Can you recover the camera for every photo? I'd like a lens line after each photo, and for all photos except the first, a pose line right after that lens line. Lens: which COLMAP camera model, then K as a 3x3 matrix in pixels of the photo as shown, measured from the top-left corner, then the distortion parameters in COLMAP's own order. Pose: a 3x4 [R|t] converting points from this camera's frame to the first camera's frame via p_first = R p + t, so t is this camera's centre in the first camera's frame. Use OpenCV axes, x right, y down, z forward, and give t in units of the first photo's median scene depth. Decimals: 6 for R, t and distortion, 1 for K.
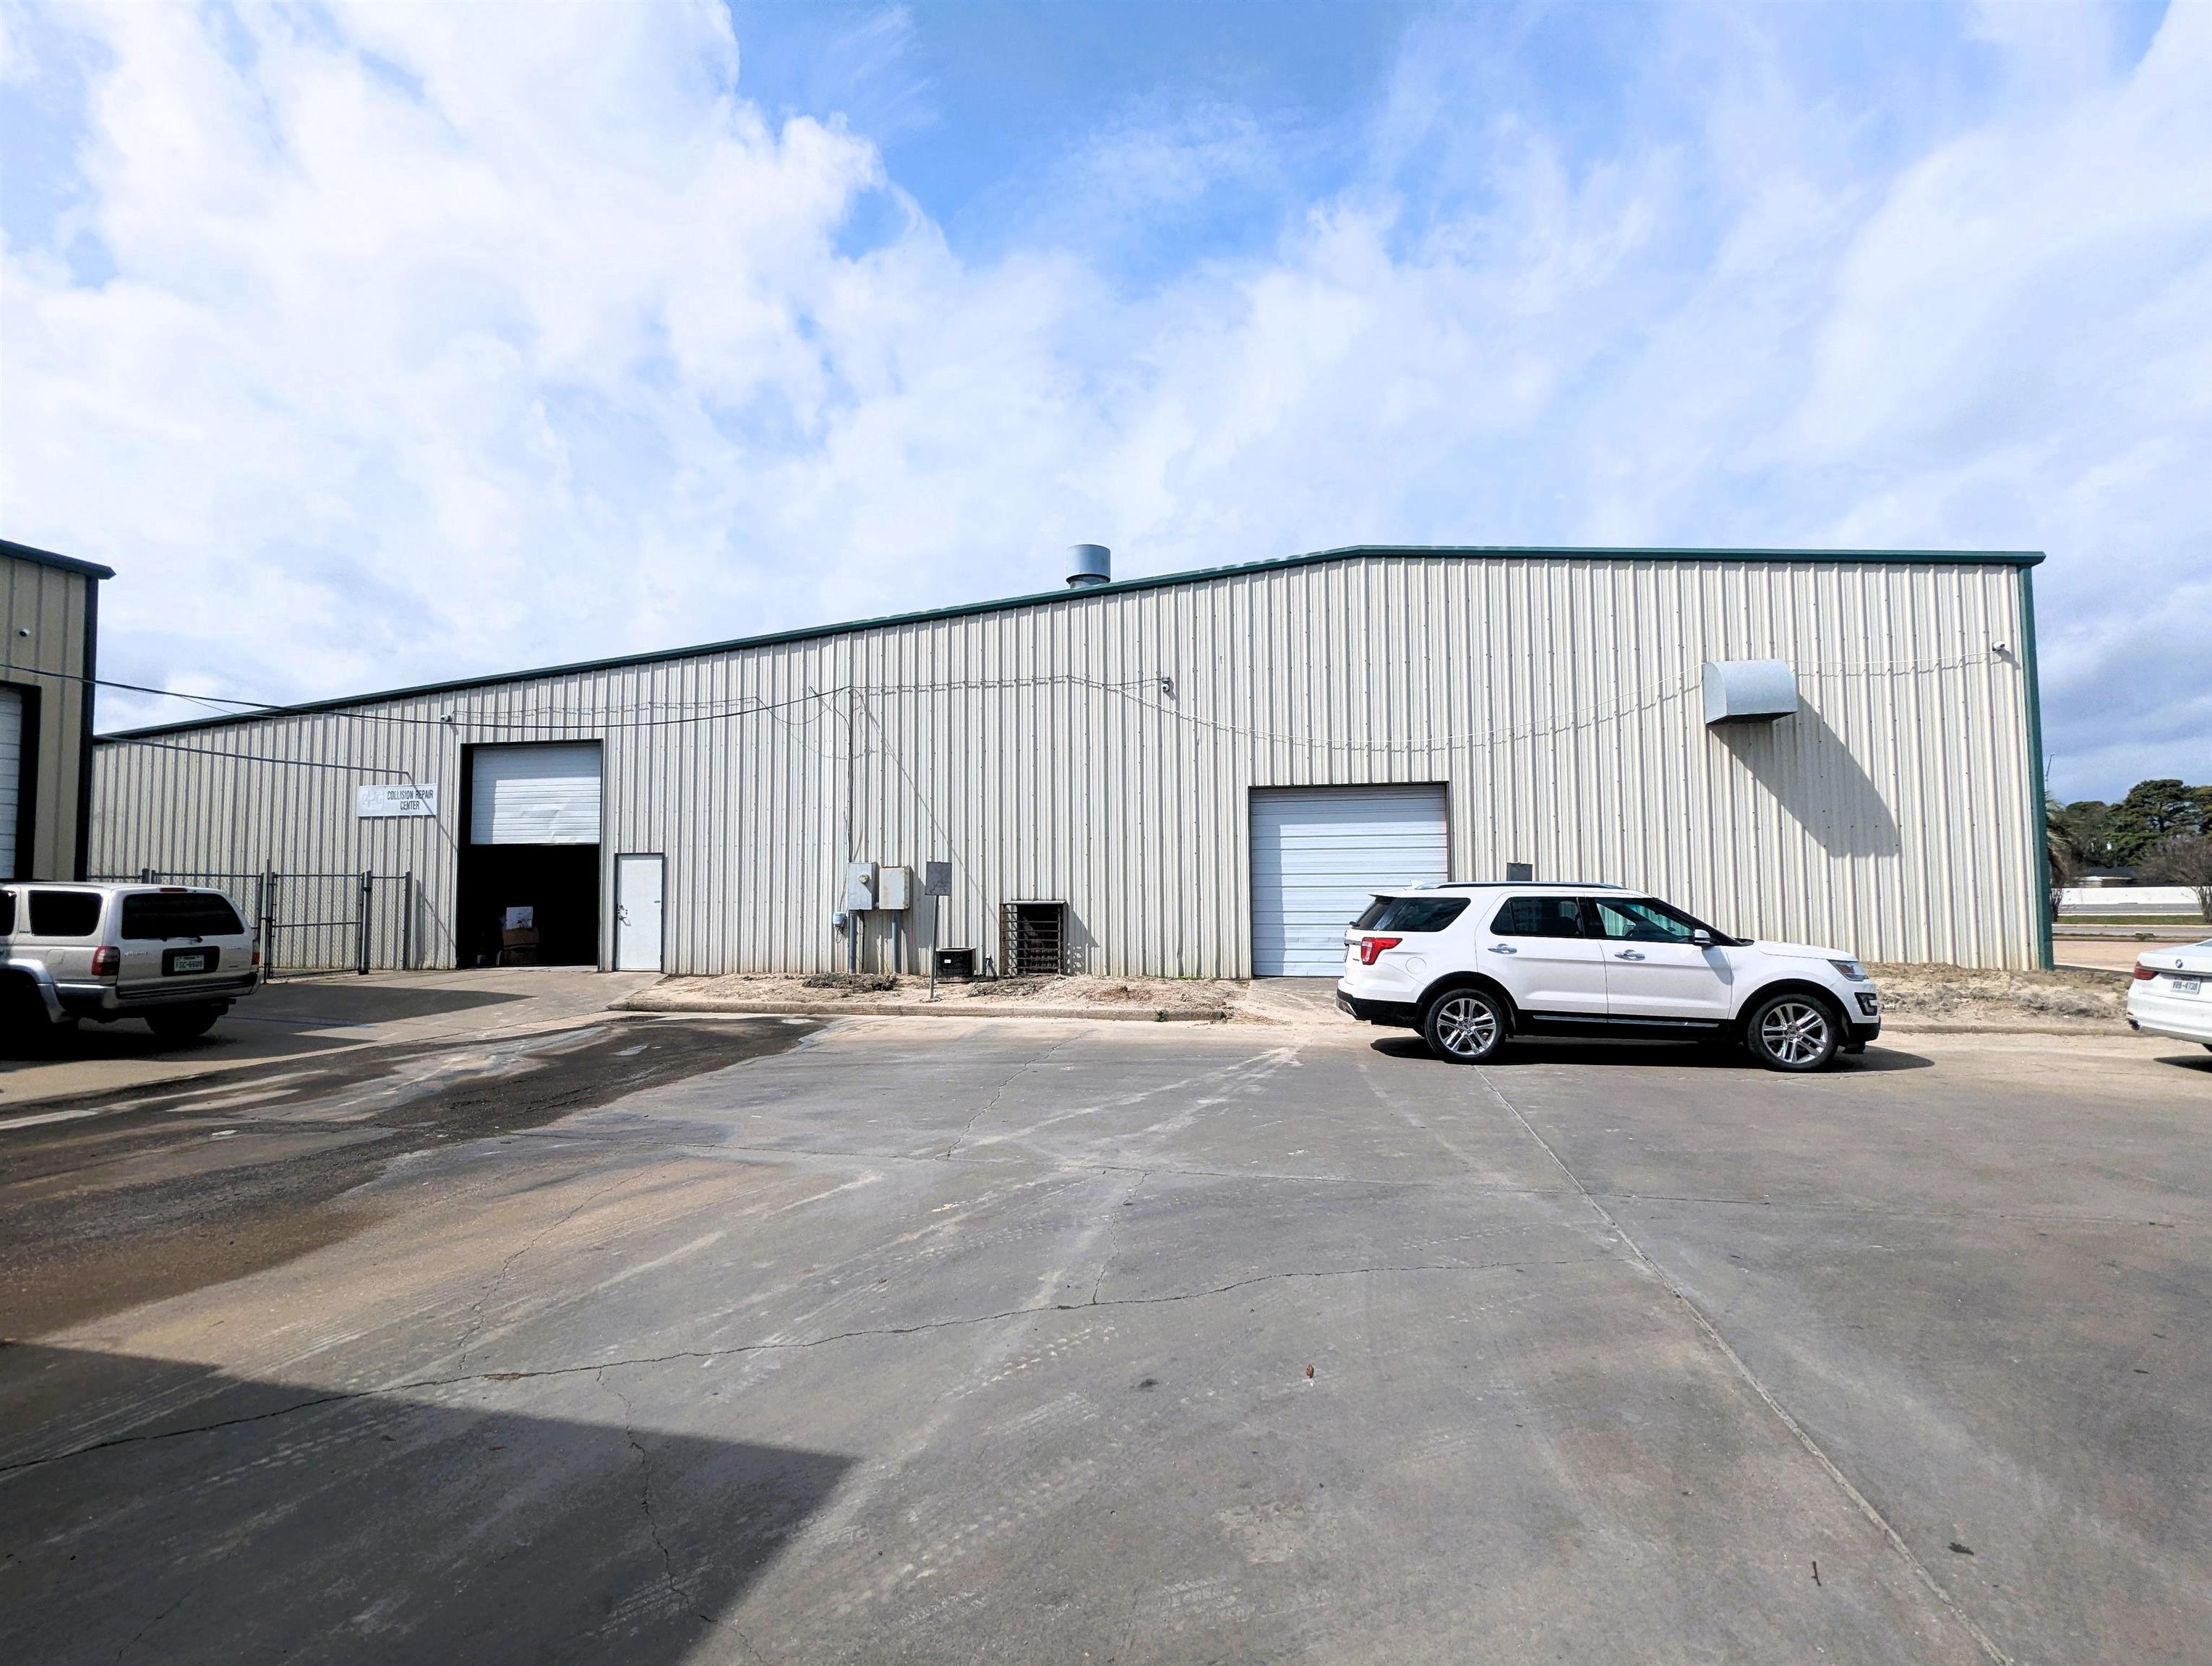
lens RADIAL K [[1021.1, 0, 1109.2], [0, 1021.1, 837.3], [0, 0, 1]] dist [-0.002643, -0.000333]
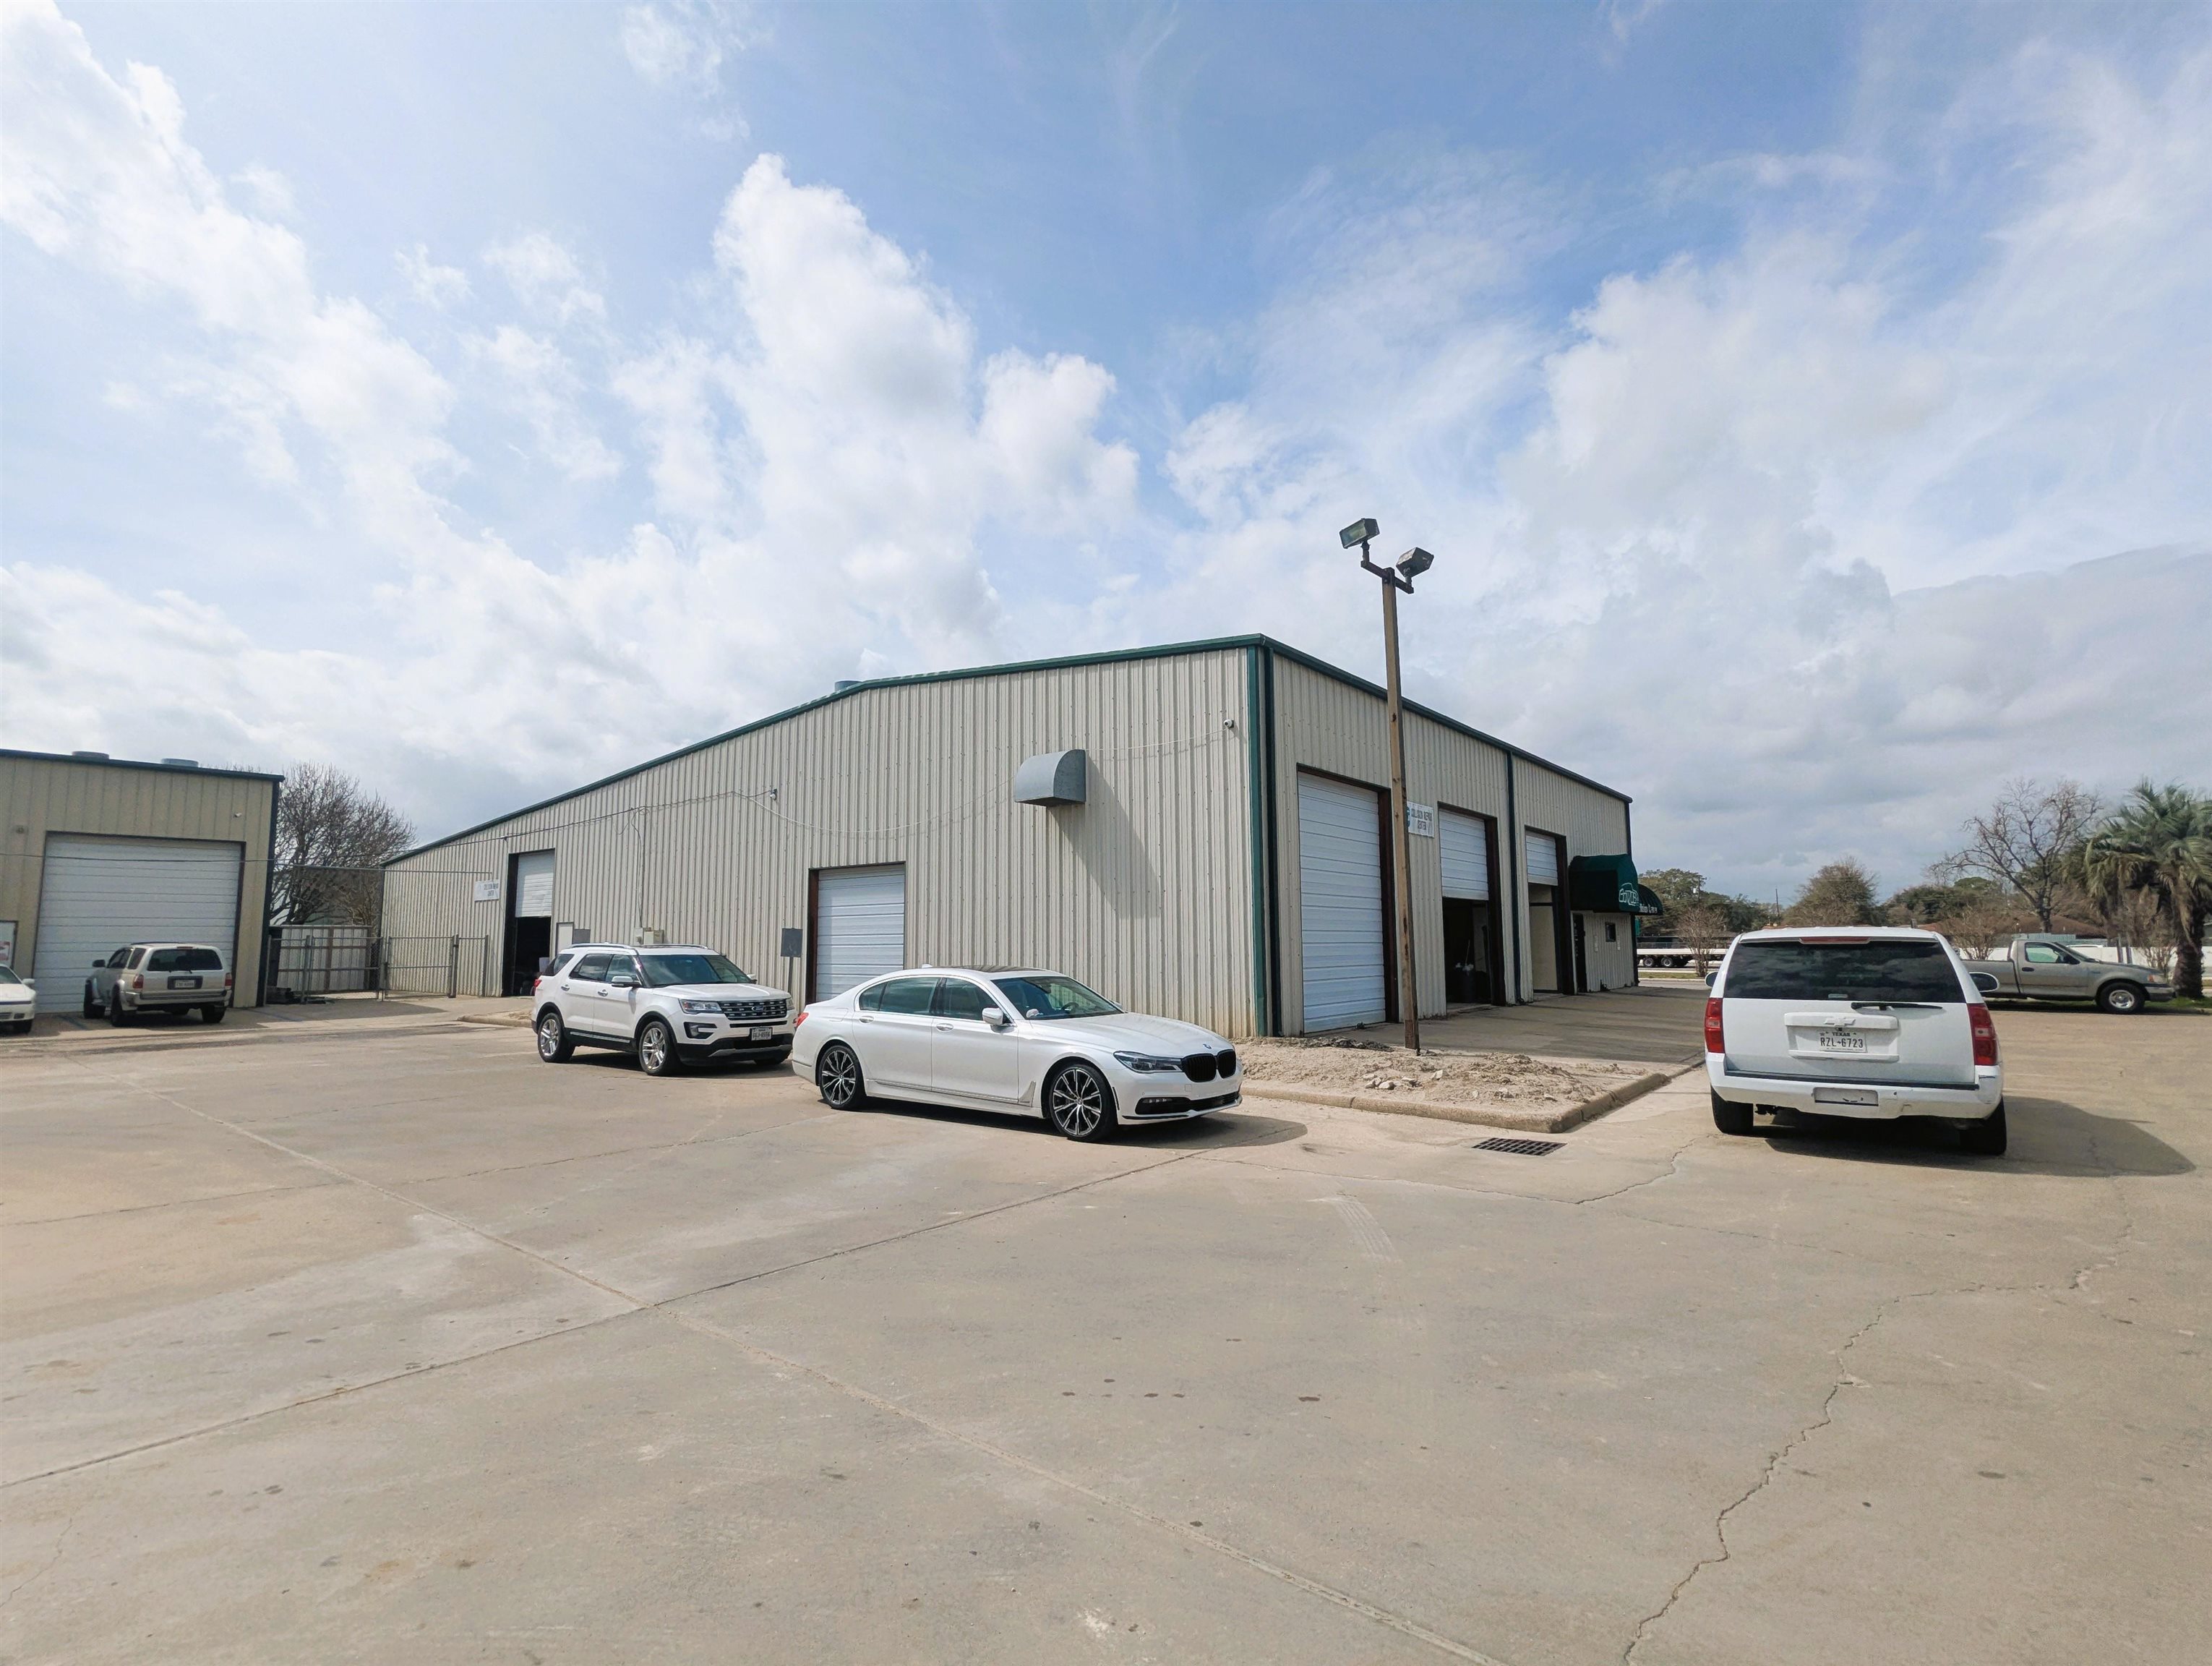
lens RADIAL K [[1021.1, 0, 1102.8], [0, 1021.1, 833.9], [0, 0, 1]] dist [-0.002643, -0.000333]
pose [[0.900407, -0.047044, -0.432498, 1.094552], [0.021913, 0.997779, -0.062911, -0.003839], [0.434497, 0.047168, 0.899437, -0.023780]]
